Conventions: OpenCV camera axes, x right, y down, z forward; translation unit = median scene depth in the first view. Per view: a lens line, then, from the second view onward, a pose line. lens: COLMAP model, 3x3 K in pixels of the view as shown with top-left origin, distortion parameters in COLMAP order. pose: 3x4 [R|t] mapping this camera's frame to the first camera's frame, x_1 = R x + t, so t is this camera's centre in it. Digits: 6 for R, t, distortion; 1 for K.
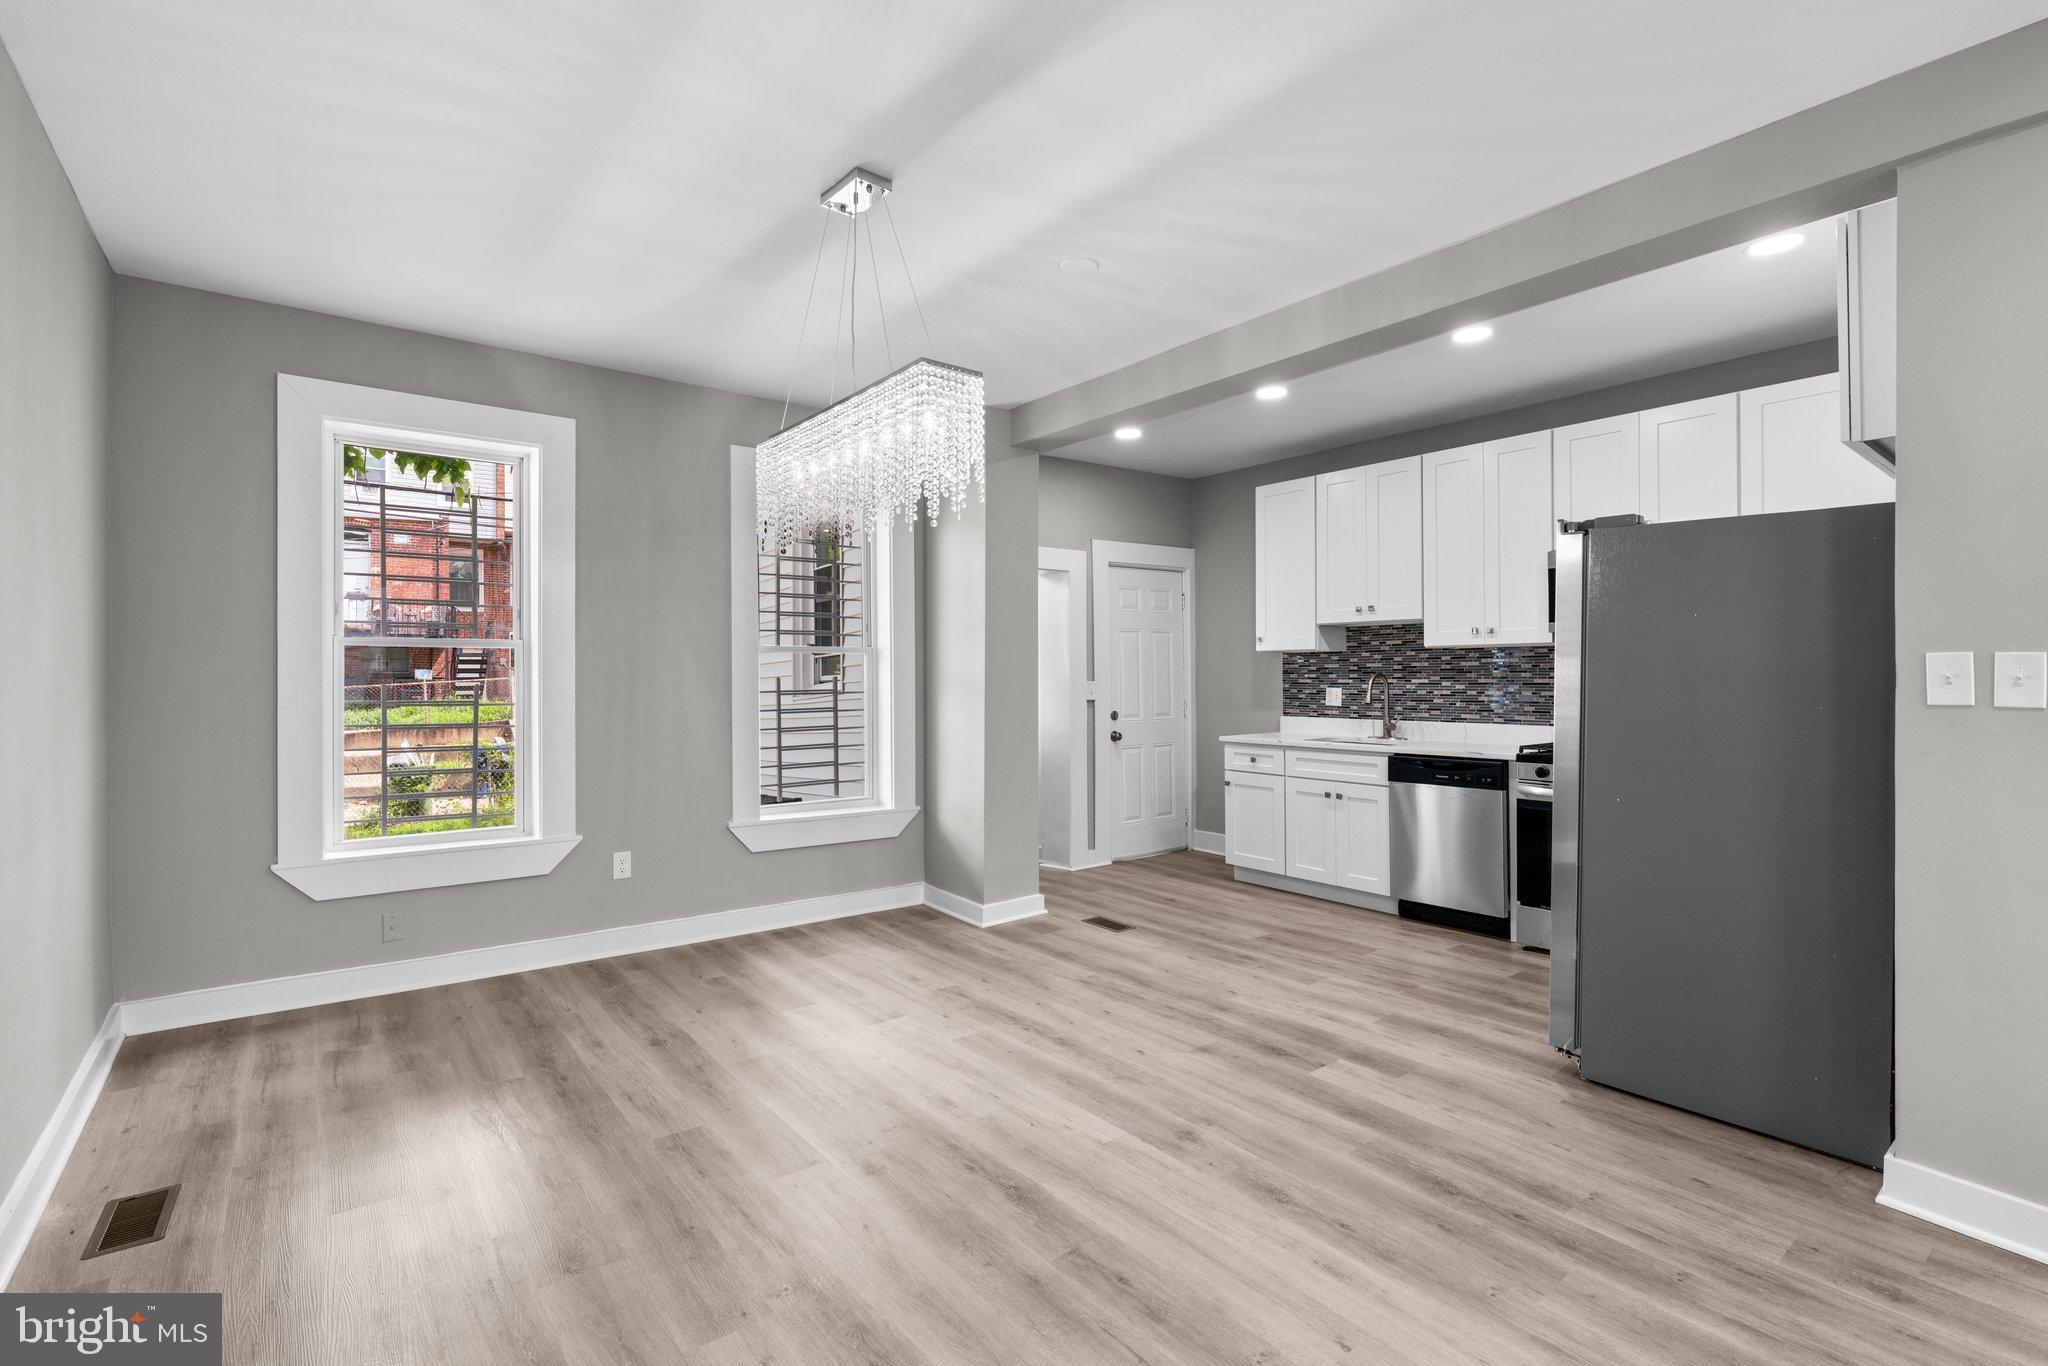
lens RADIAL K [[941.2, 0, 1024.5], [0, 941.2, 673.2], [0, 0, 1]] dist [-0.010835, 0.000642]
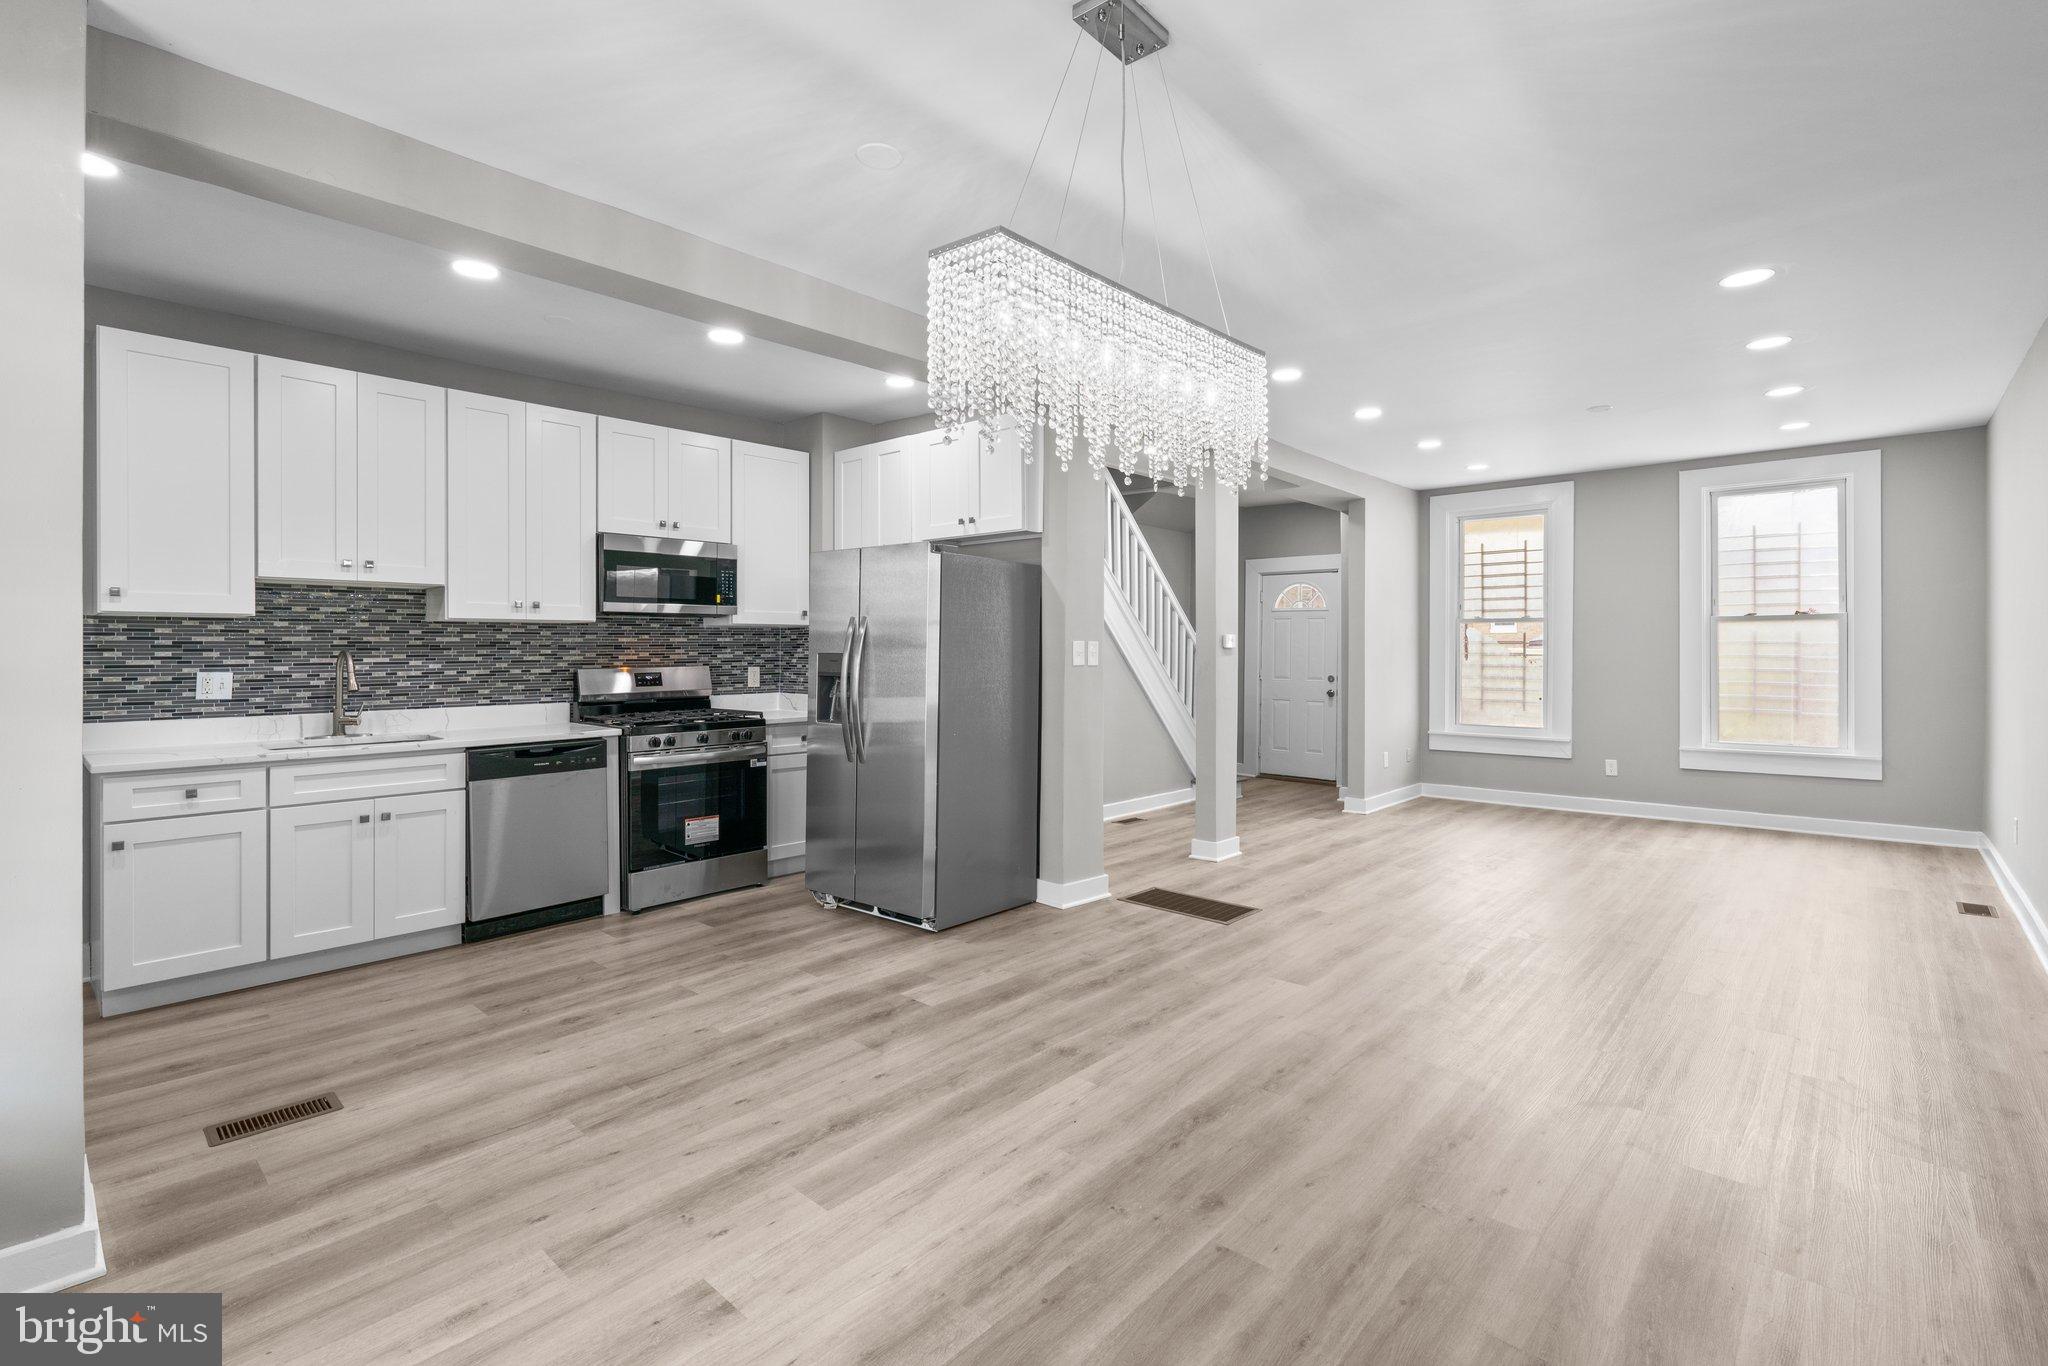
lens RADIAL K [[941.2, 0, 1026.0], [0, 941.2, 654.3], [0, 0, 1]] dist [-0.010835, 0.000642]
pose [[-0.178520, -0.005281, 0.983922, -0.632920], [-0.000777, 0.999986, 0.005226, -0.001605], [-0.983936, 0.000169, -0.178522, 0.834243]]
